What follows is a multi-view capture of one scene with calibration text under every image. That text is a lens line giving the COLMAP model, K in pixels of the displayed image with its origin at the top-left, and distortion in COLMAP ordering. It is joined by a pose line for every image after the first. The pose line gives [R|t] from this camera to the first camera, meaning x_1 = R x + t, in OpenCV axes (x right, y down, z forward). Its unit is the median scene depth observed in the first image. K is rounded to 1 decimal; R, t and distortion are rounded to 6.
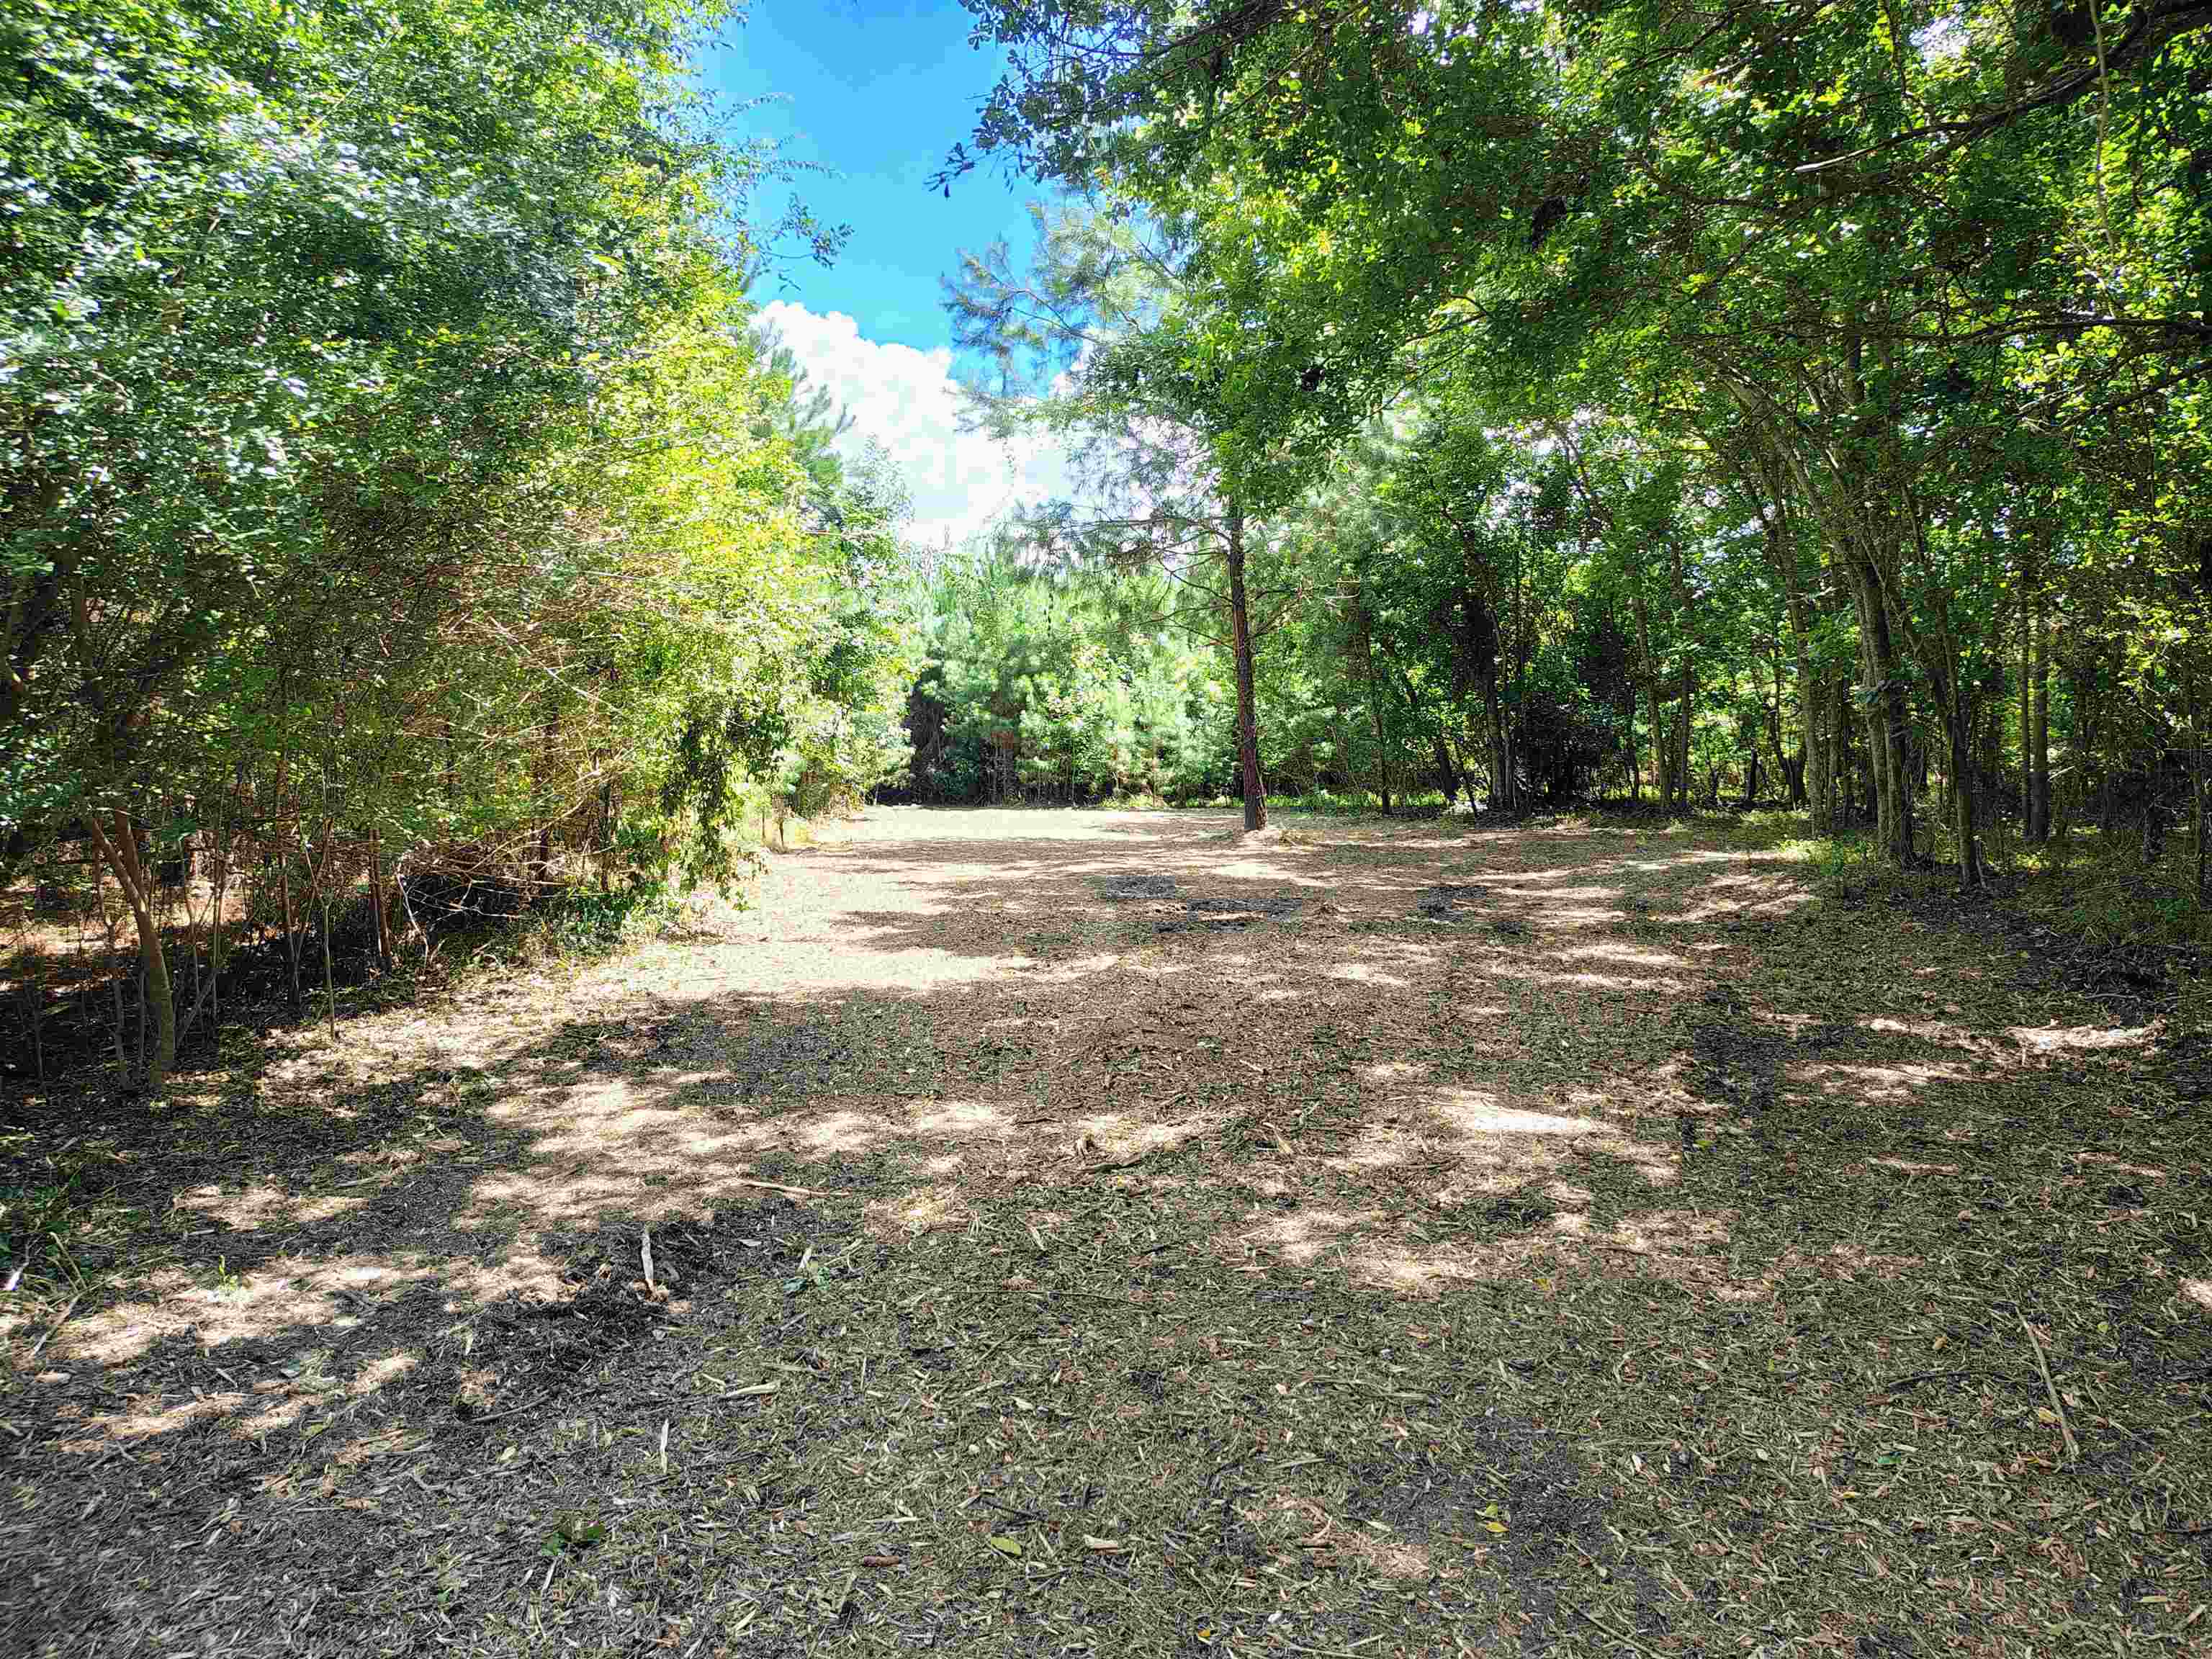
lens RADIAL K [[1502.4, 0, 1108.3], [0, 1502.4, 831.5], [0, 0, 1]] dist [0.033557, -0.035445]
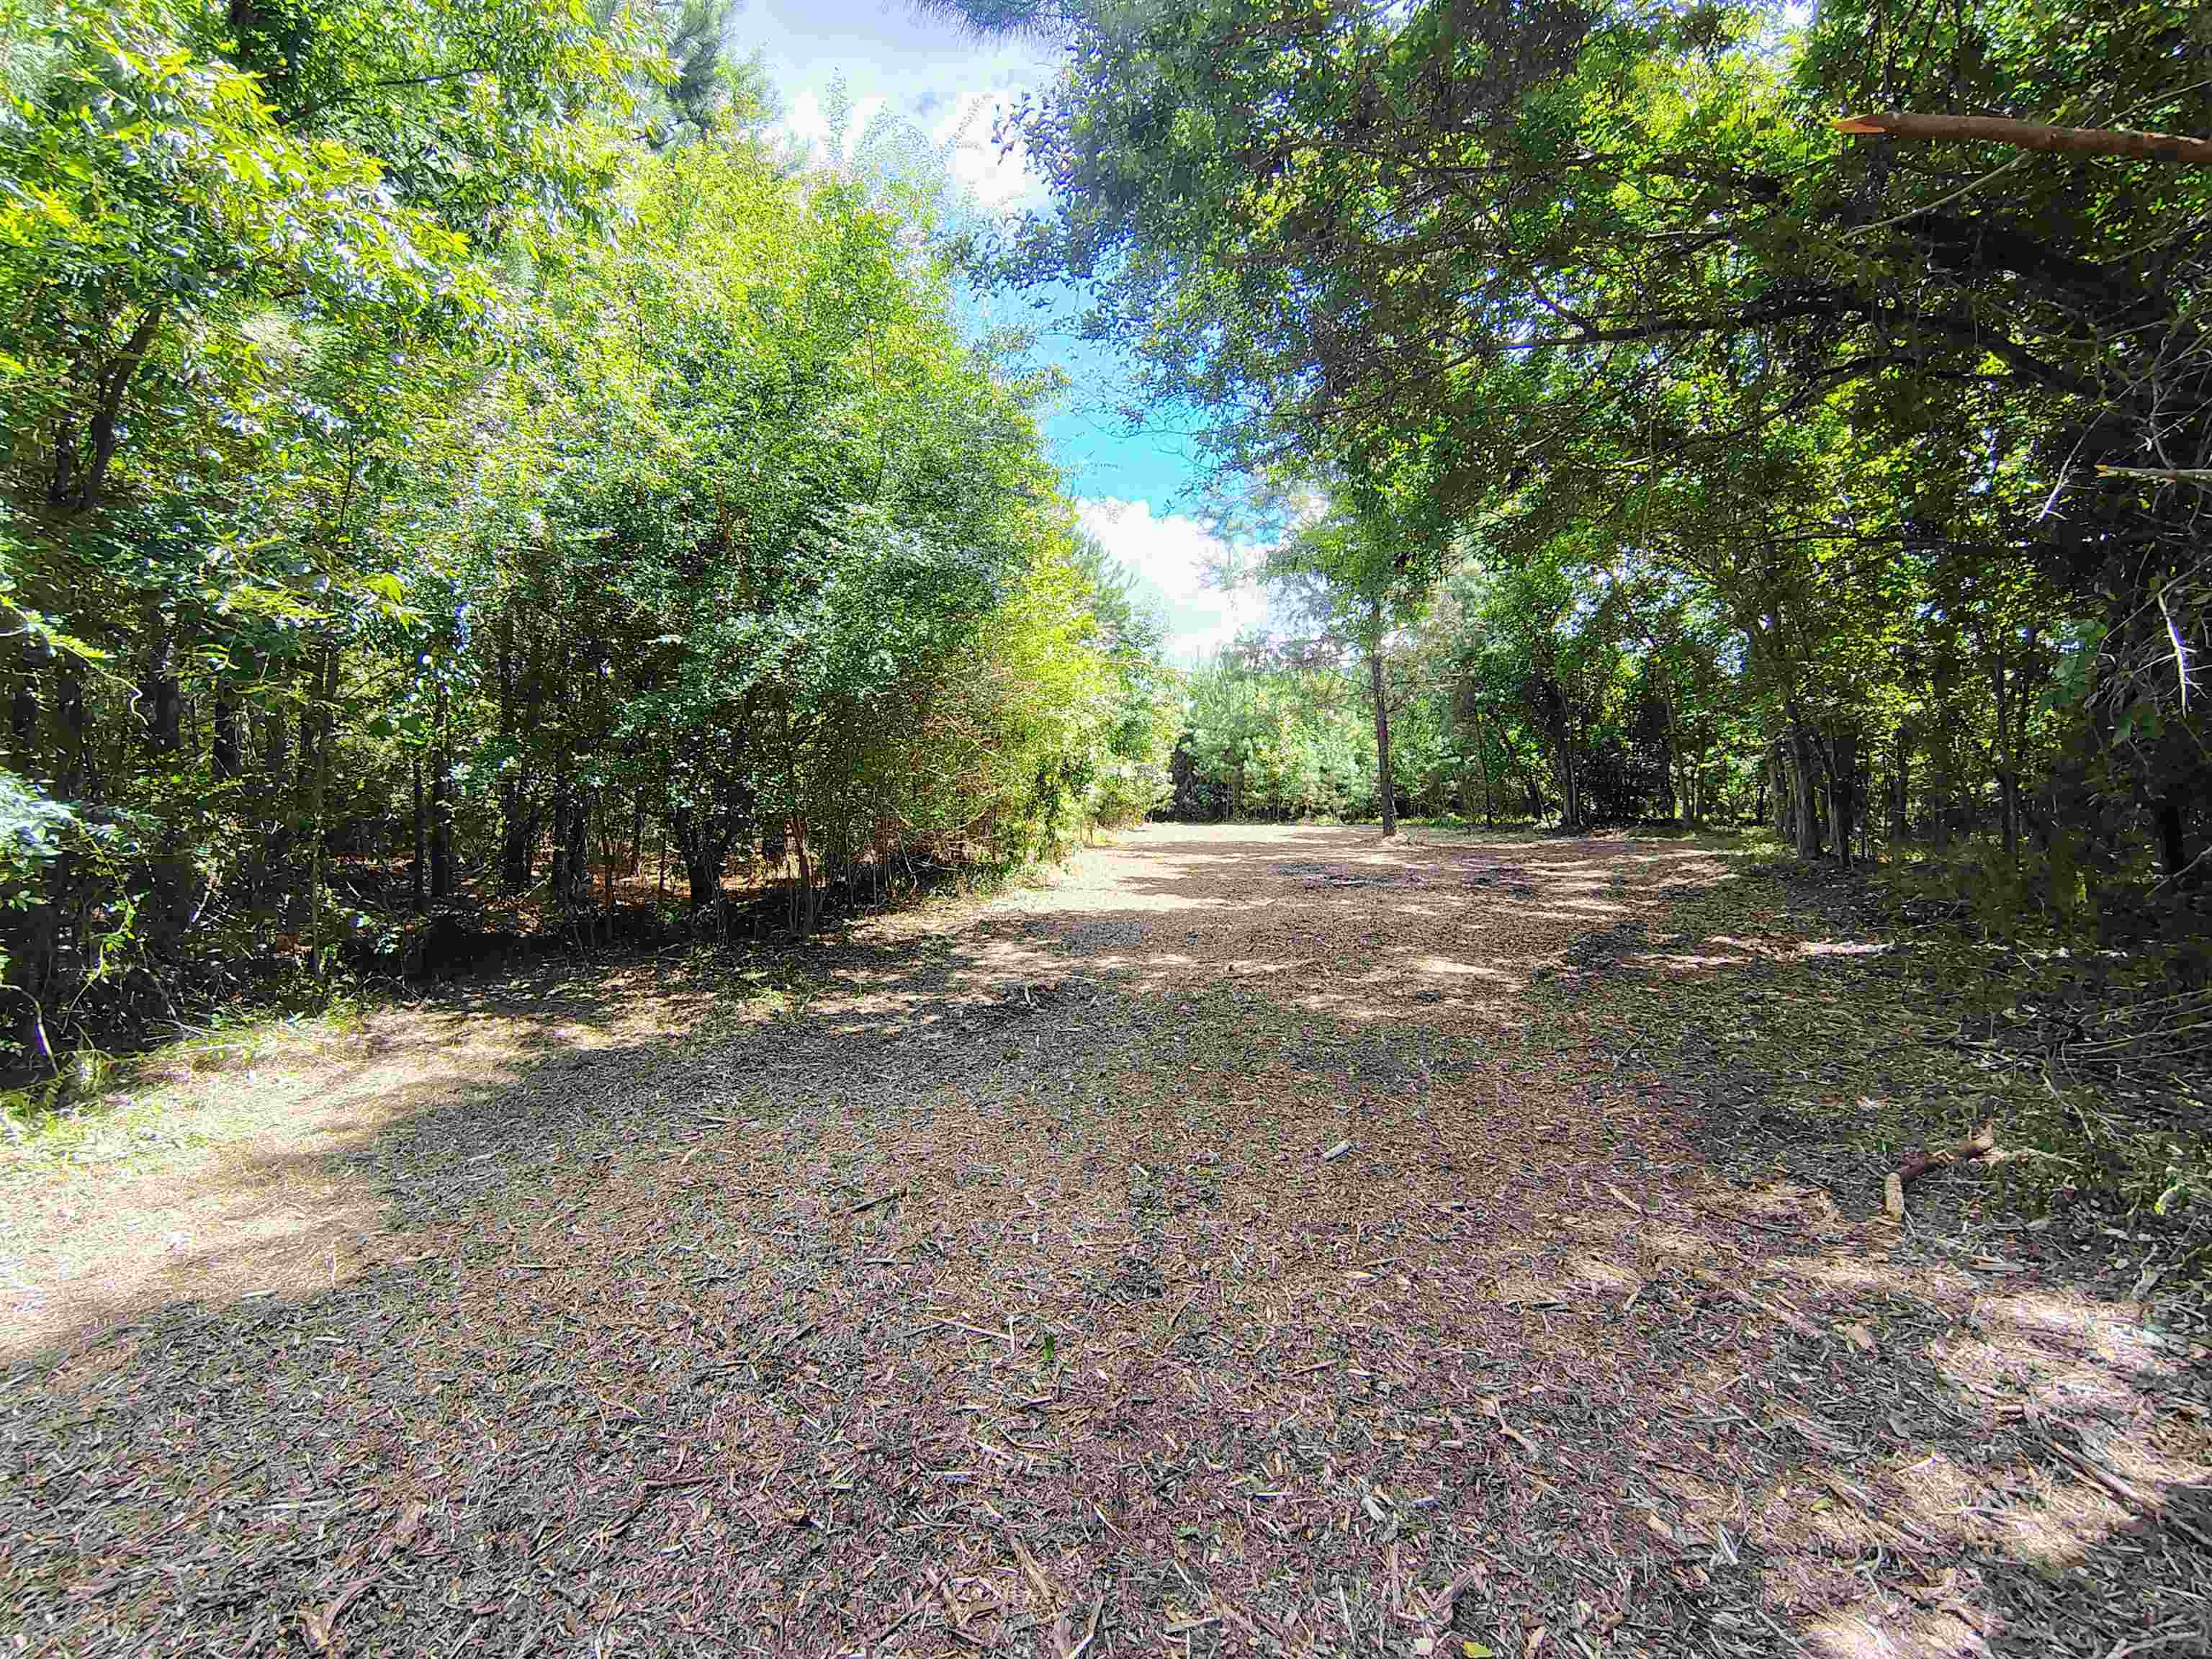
lens RADIAL K [[1022.0, 0, 1105.8], [0, 1022.0, 833.9], [0, 0, 1]] dist [-0.010459, 0.001917]
pose [[0.979700, 0.004674, -0.200415, 0.036016], [-0.006631, 0.999937, -0.009096, 0.013406], [0.200360, 0.010241, 0.979669, -0.147131]]
